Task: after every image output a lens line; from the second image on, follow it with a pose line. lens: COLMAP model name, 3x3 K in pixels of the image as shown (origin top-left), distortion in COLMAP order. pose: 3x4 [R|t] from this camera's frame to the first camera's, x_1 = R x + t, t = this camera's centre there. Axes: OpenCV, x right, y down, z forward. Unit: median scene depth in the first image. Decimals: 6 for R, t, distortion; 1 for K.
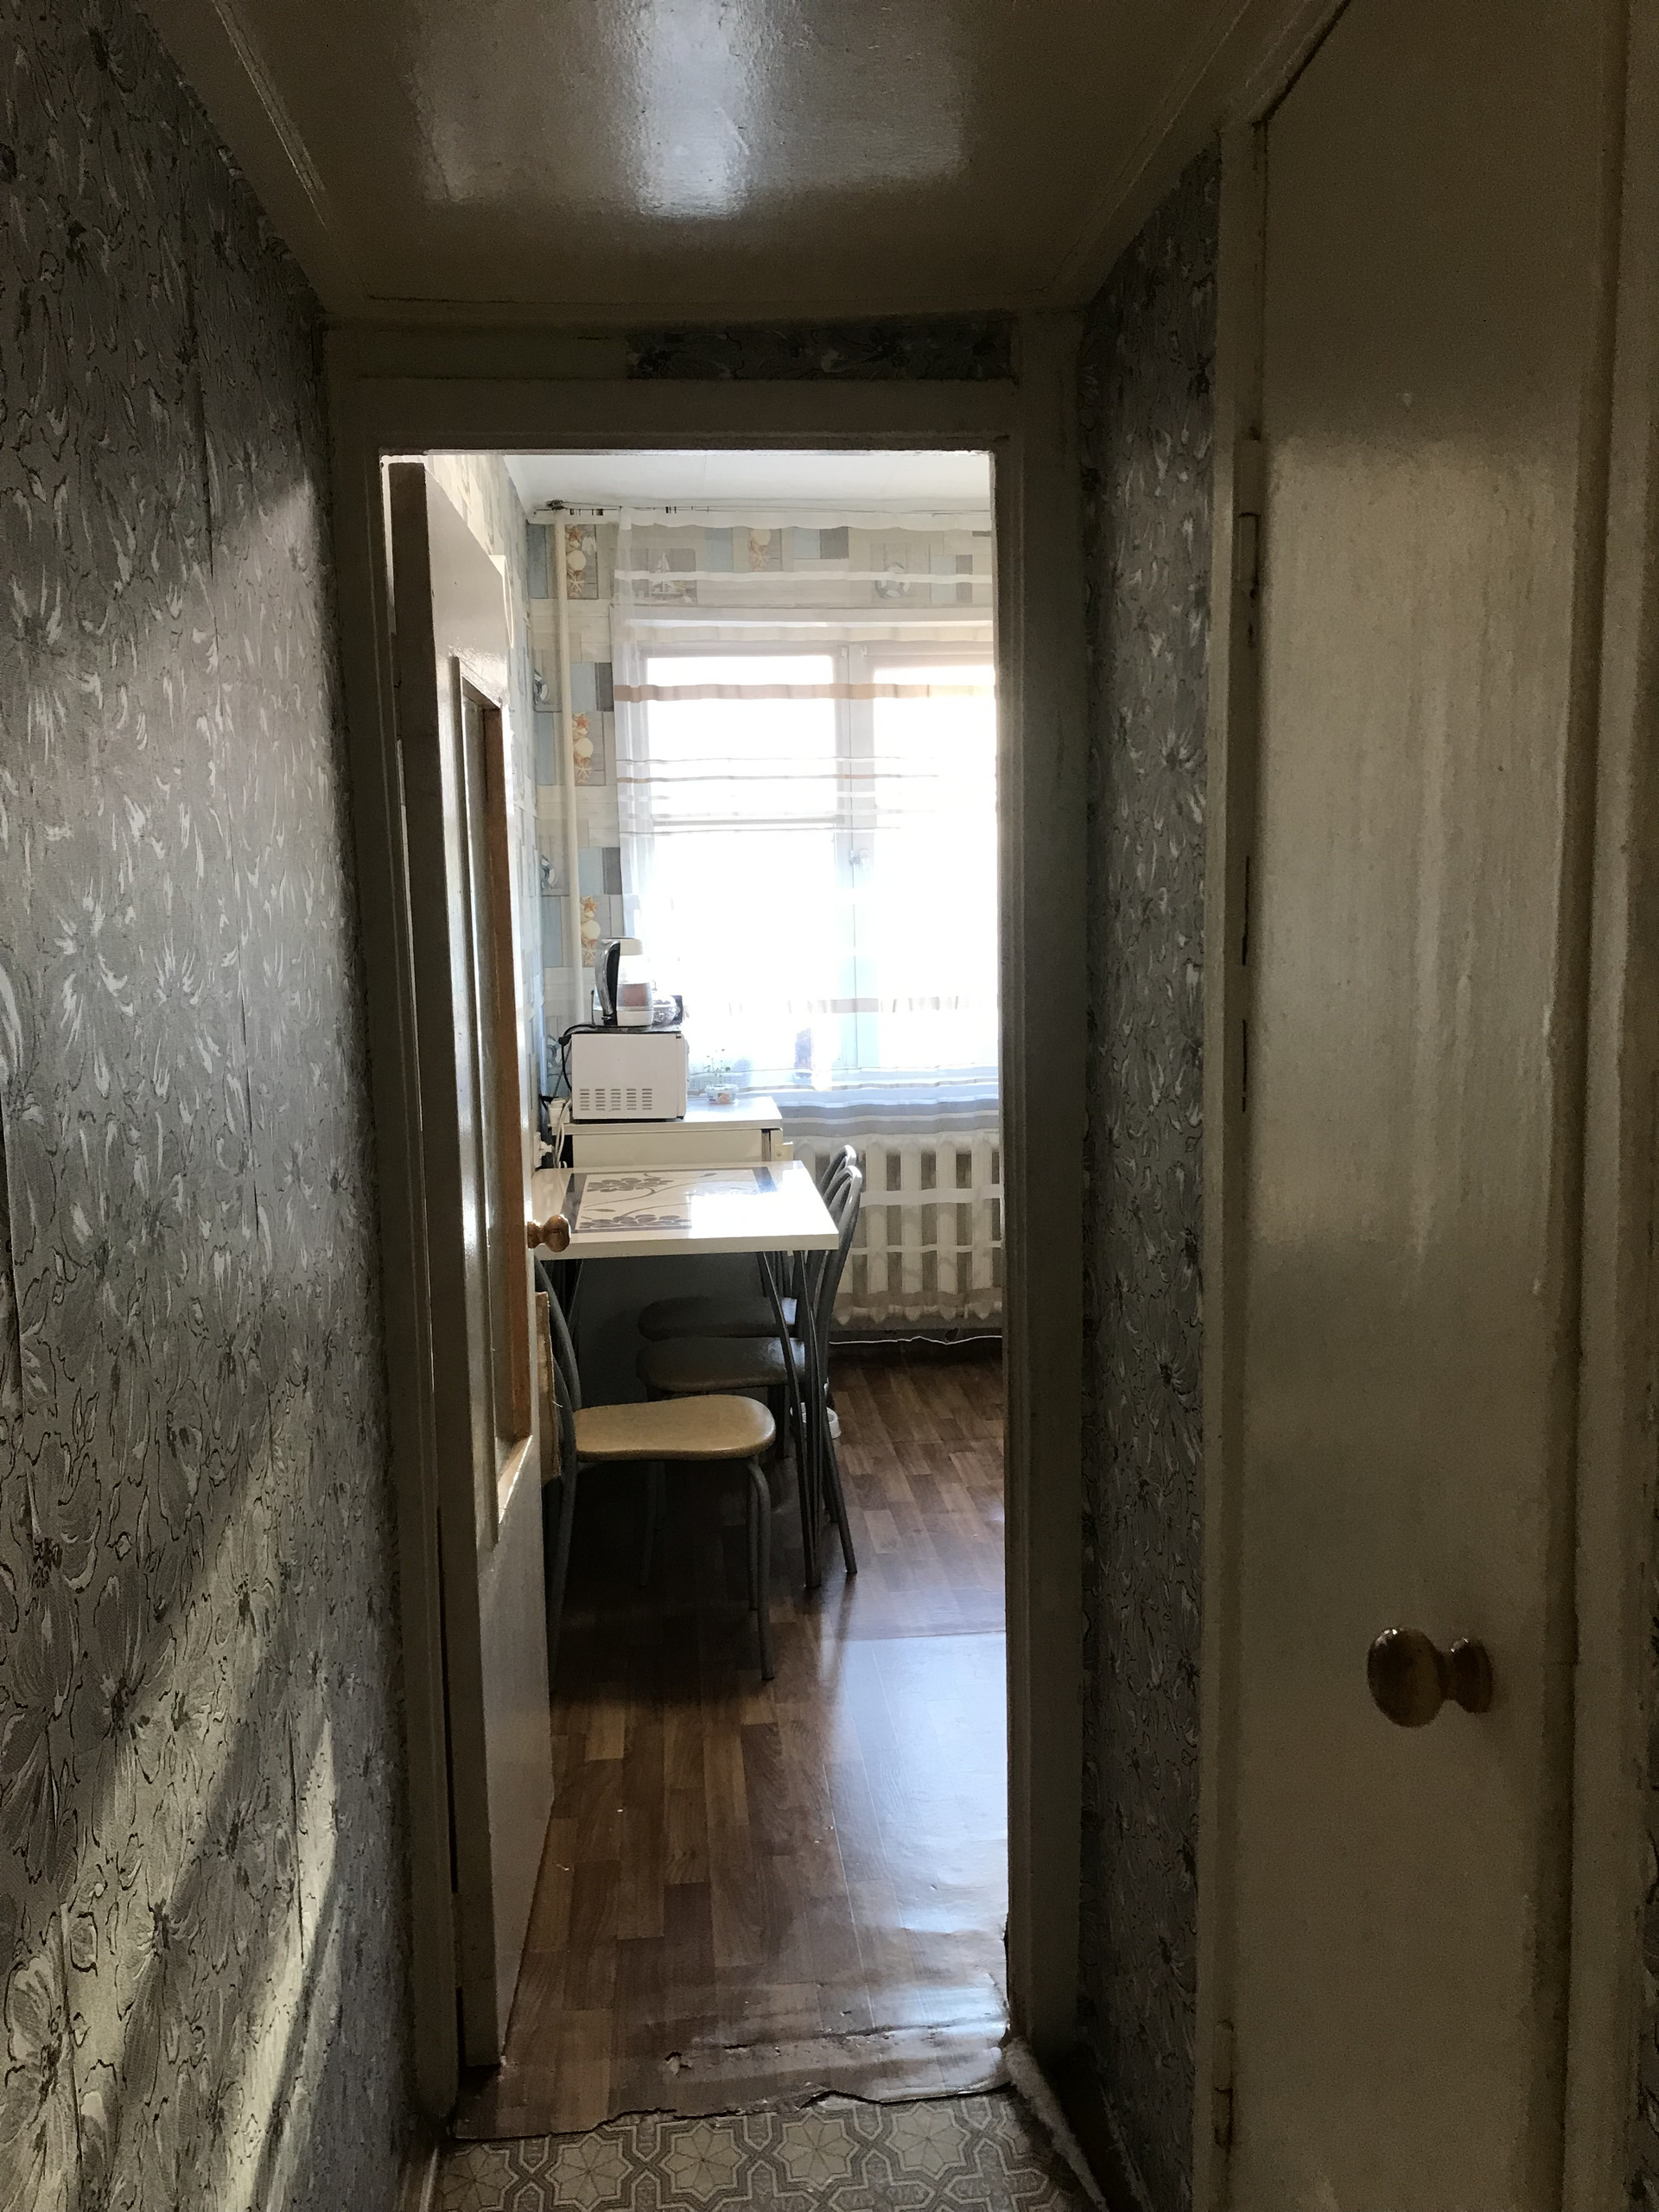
lens RADIAL K [[1826.8, 0, 829.5], [0, 1826.8, 1106.0], [0, 0, 1]] dist [0.226690, -0.251503]
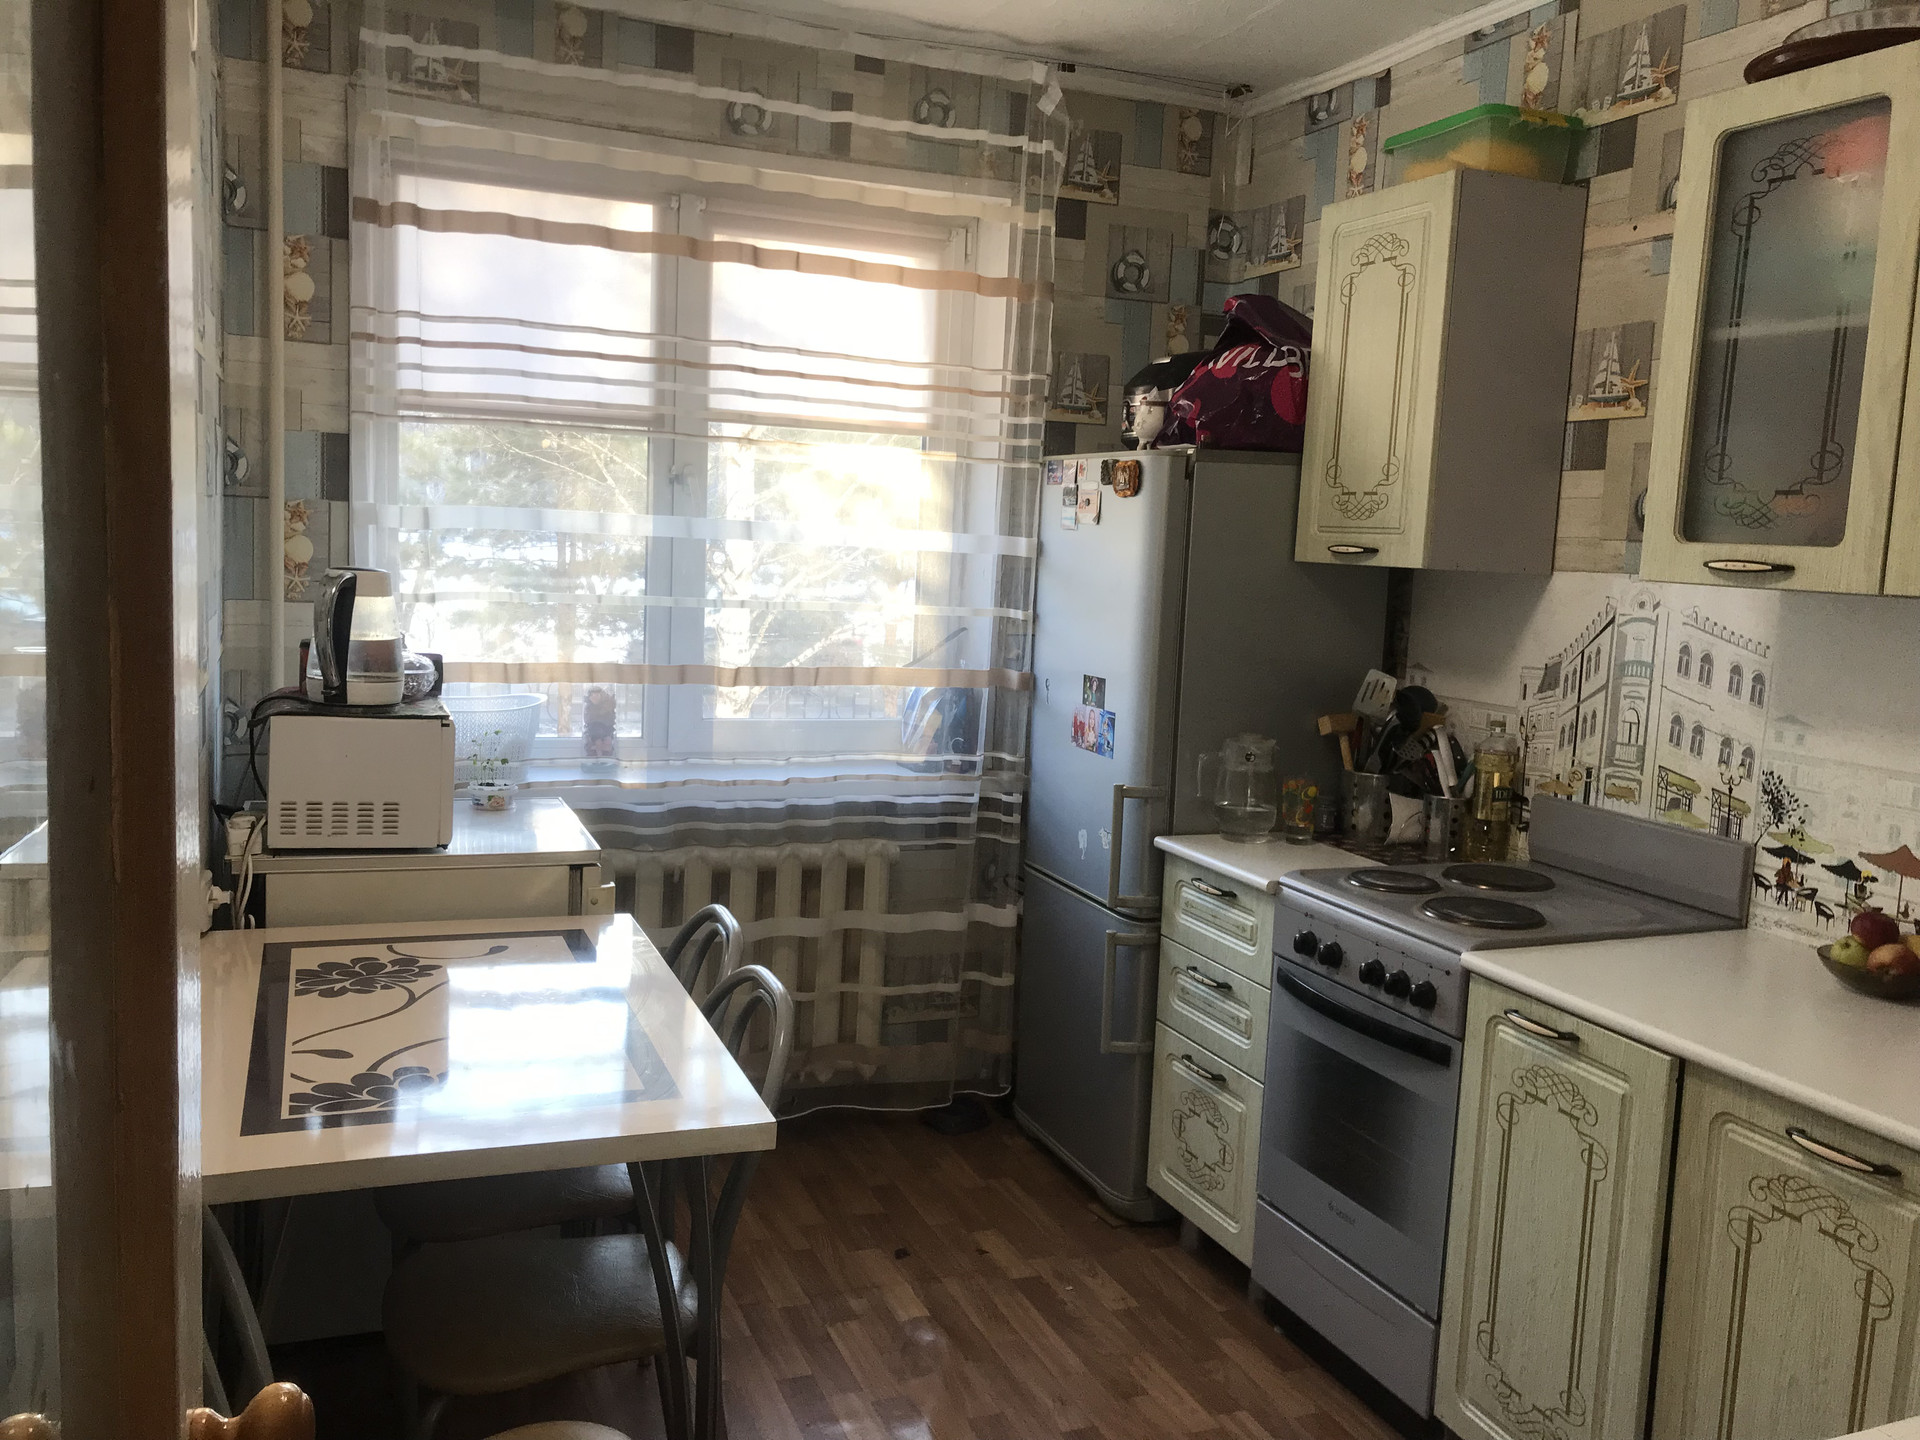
lens RADIAL K [[1675.7, 0, 960.0], [0, 1675.7, 720.0], [0, 0, 1]] dist [-0.067589, 0.223310]
pose [[0.962987, 0.032854, 0.267538, -0.057920], [-0.032853, 0.999450, -0.004483, -0.038017], [-0.267539, -0.004472, 0.963537, 0.339082]]
